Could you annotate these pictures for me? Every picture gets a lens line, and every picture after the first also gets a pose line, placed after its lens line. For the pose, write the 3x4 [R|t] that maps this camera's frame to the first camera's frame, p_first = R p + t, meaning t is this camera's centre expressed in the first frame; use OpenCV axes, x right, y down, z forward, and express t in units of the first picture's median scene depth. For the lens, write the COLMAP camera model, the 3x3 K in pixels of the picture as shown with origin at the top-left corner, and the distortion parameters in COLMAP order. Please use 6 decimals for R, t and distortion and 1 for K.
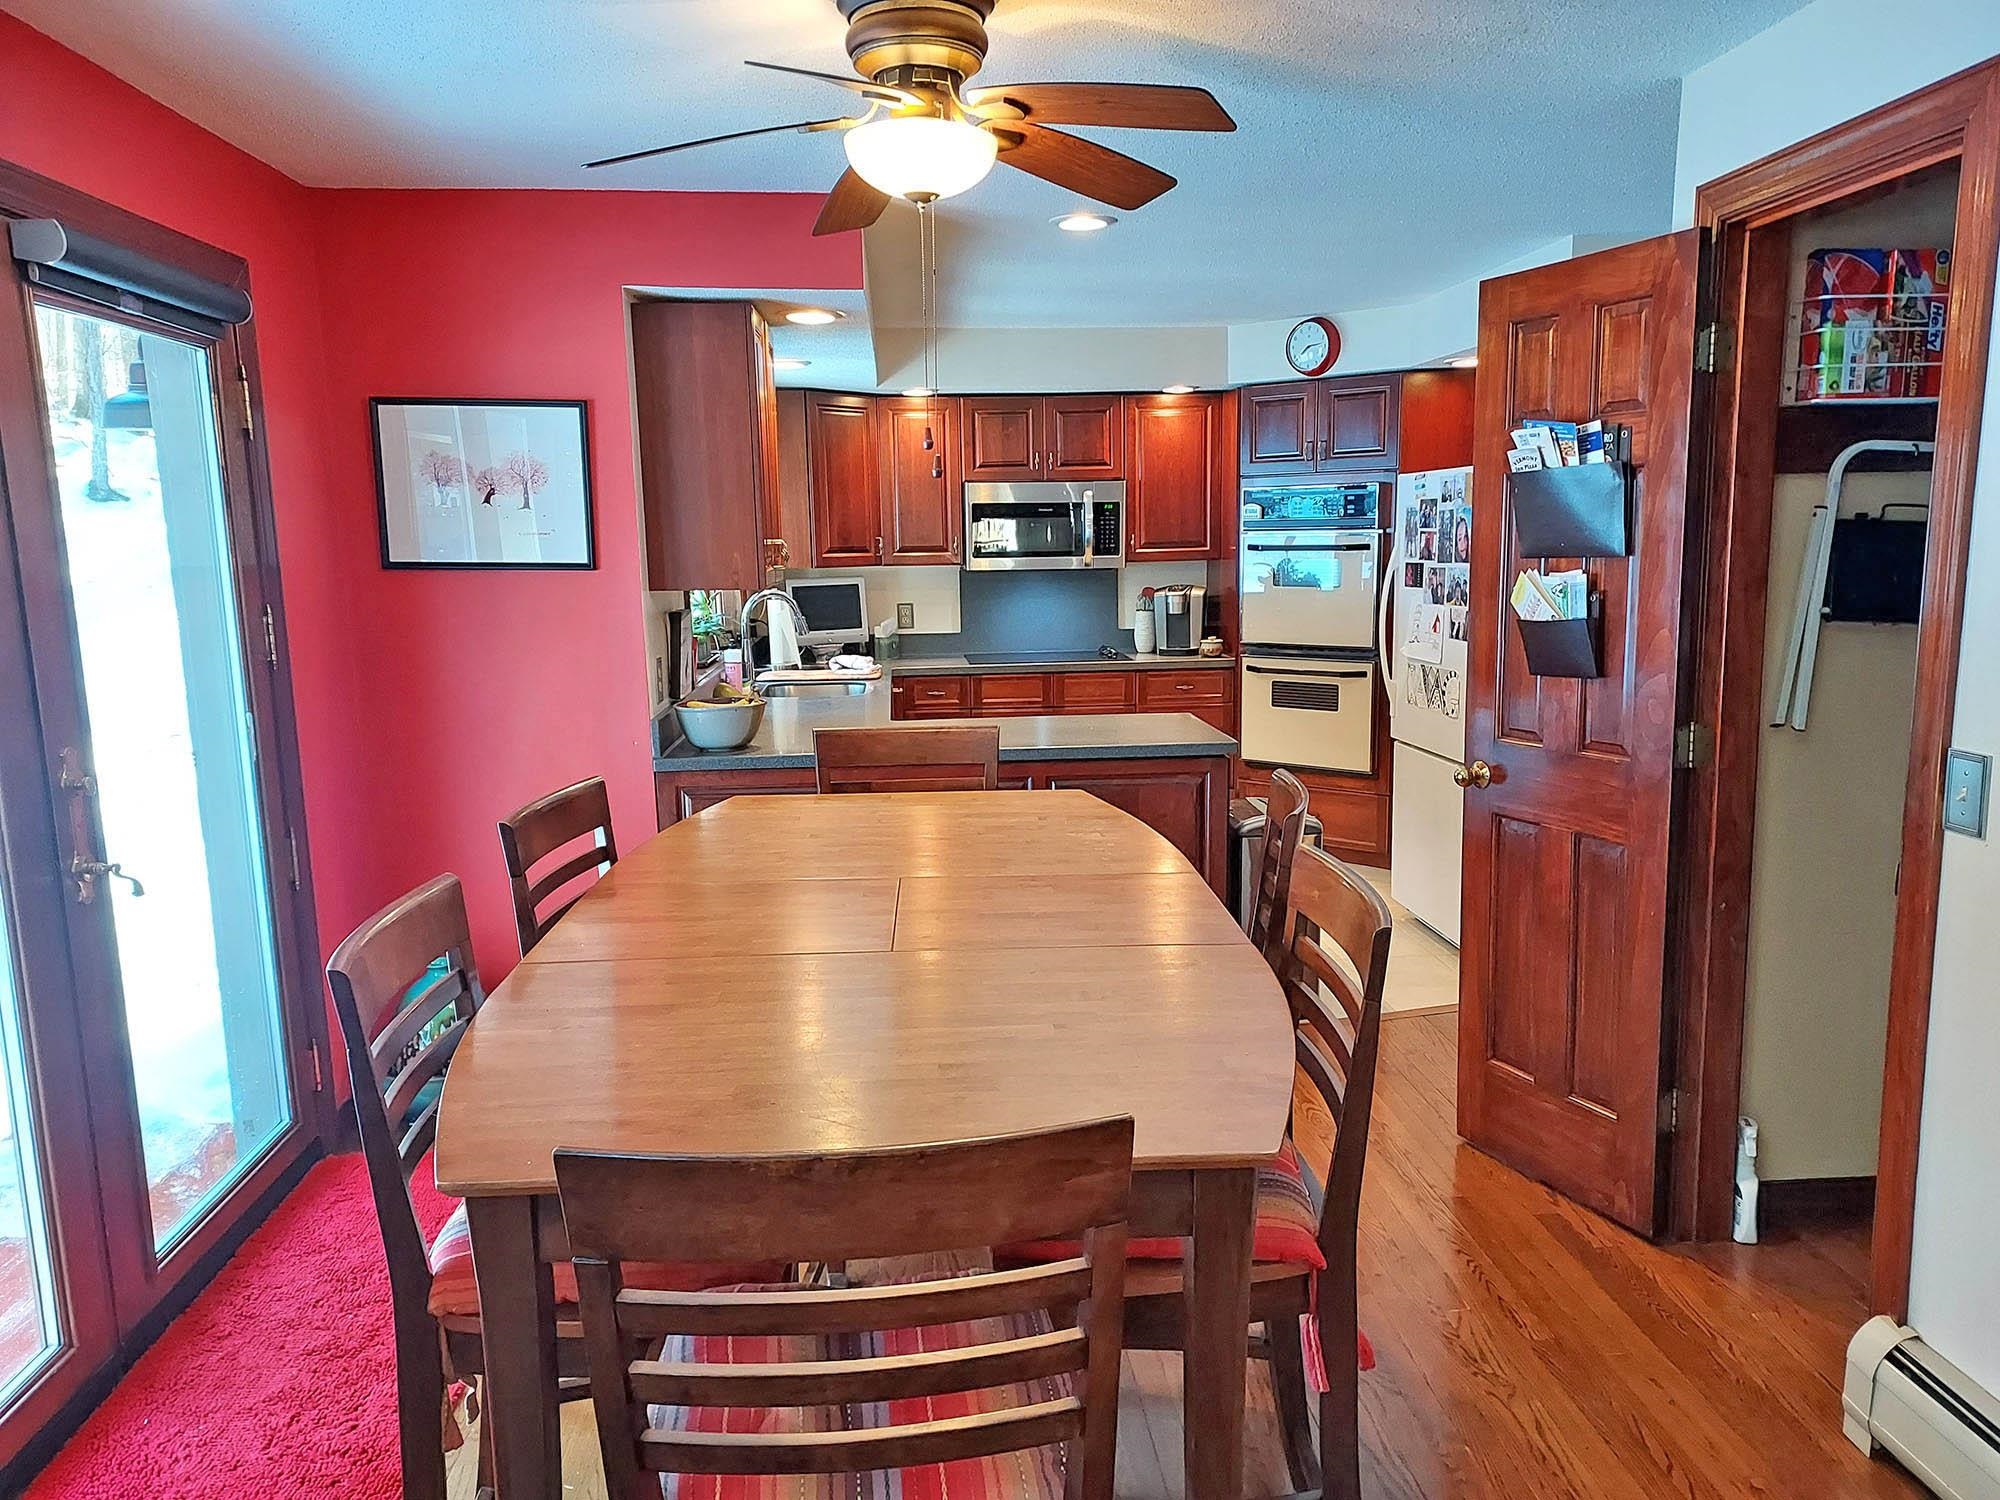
lens RADIAL K [[1438.7, 0, 1016.2], [0, 1438.7, 749.2], [0, 0, 1]] dist [0.086262, -0.128733]
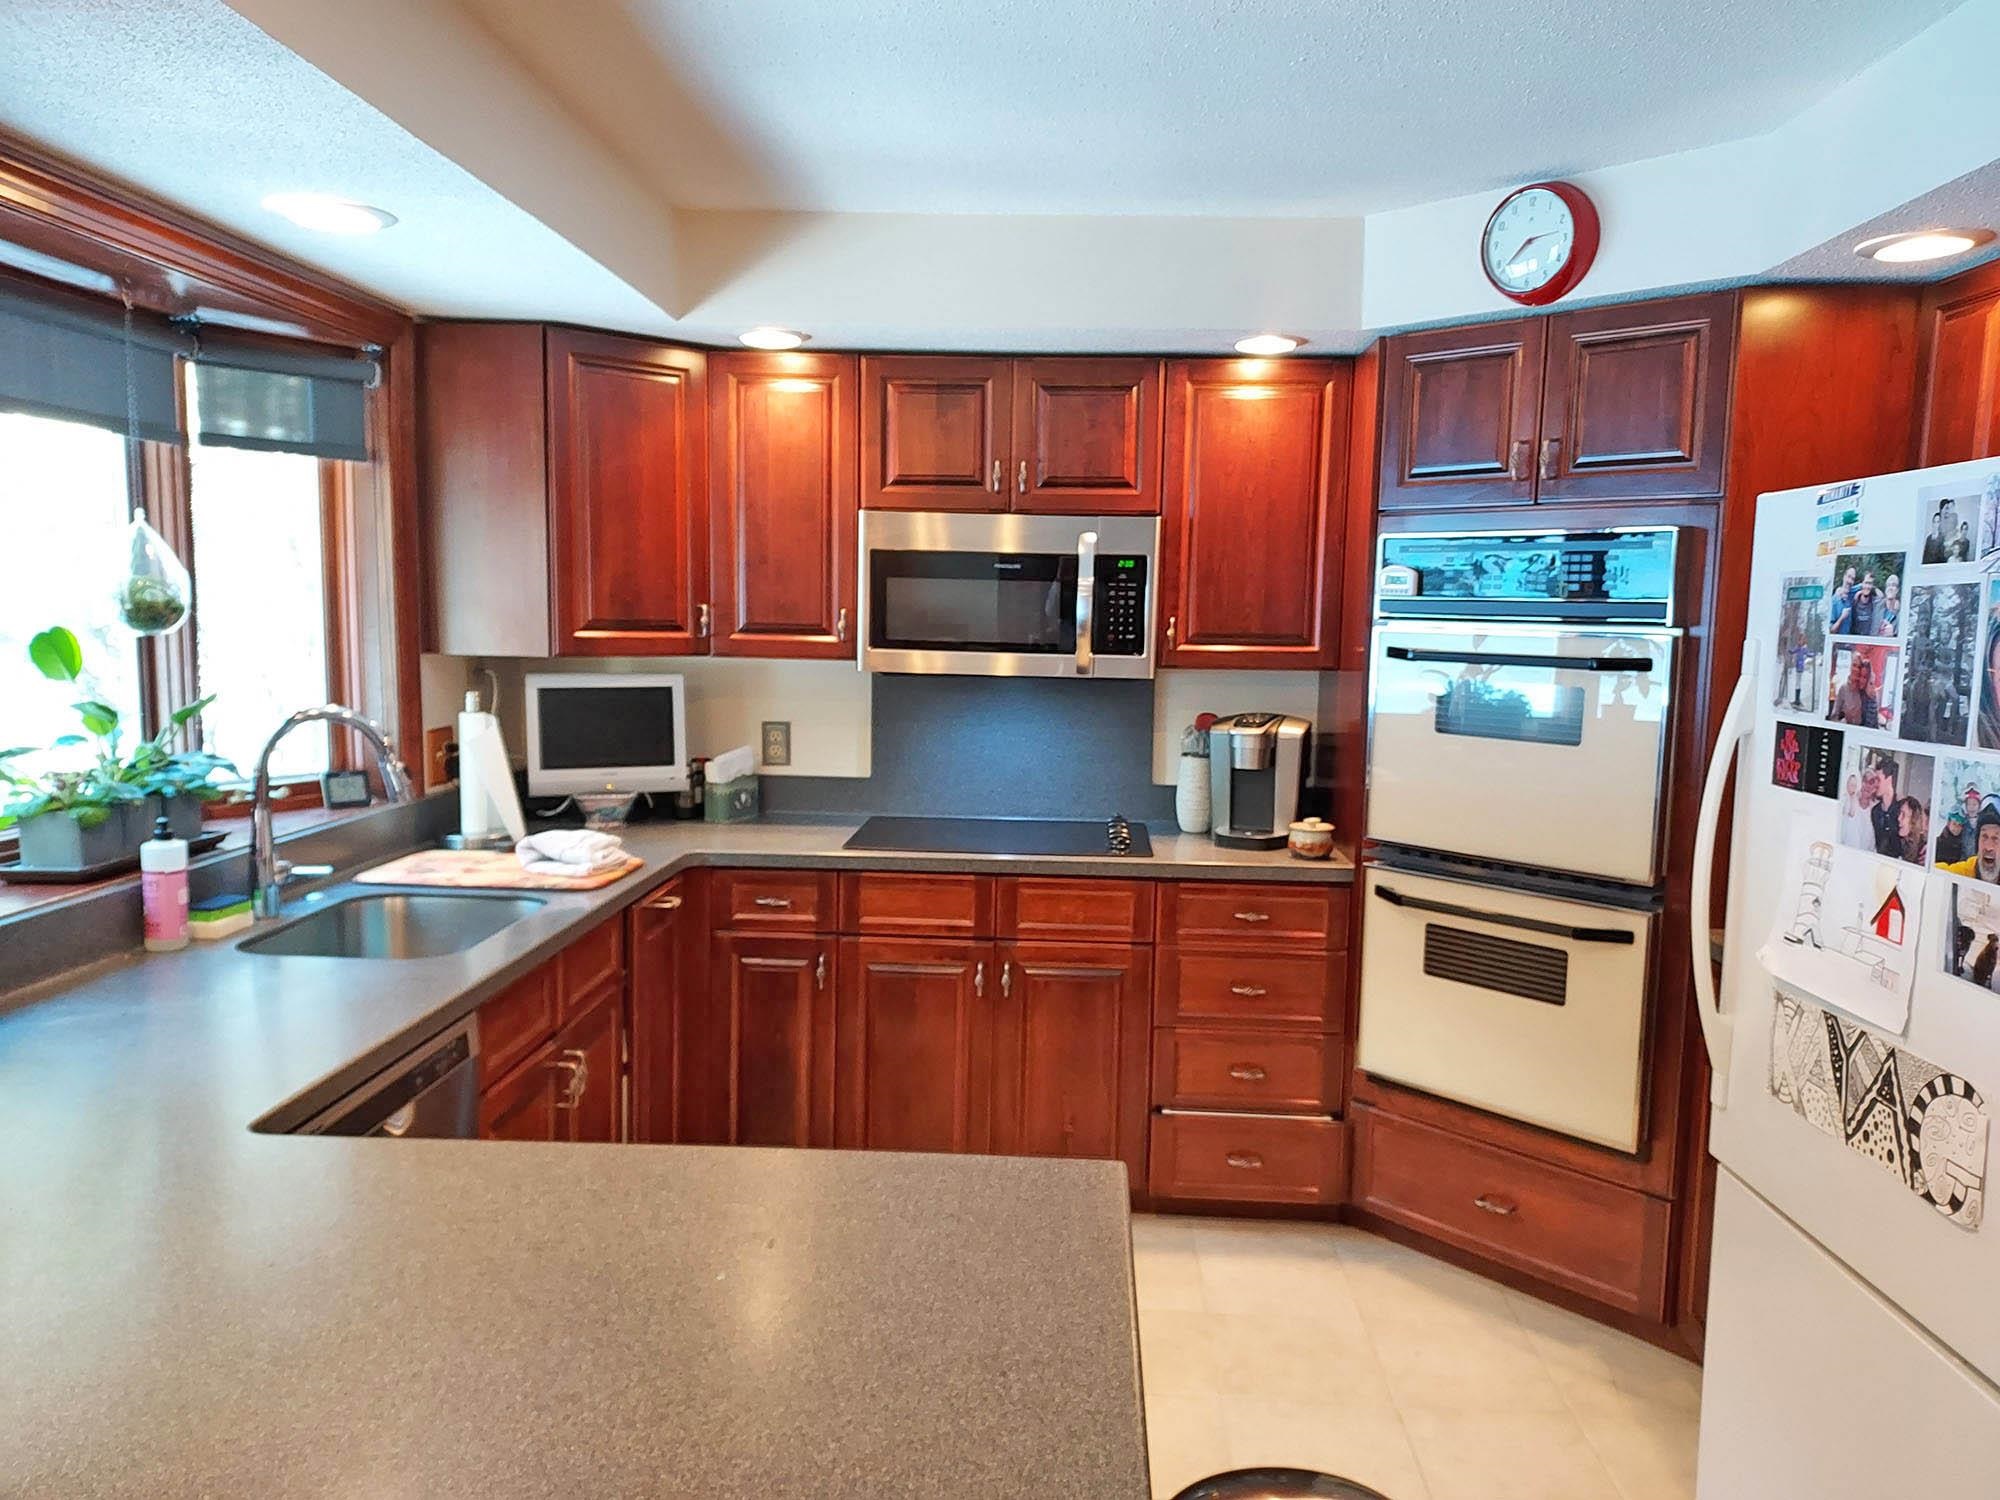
lens RADIAL K [[1438.7, 0, 1016.2], [0, 1438.7, 749.2], [0, 0, 1]] dist [0.086262, -0.128733]
pose [[0.990592, 0.049604, -0.127541, 0.095482], [-0.055792, 0.997409, -0.045410, -0.073634], [0.124958, 0.052098, 0.990793, 0.472276]]
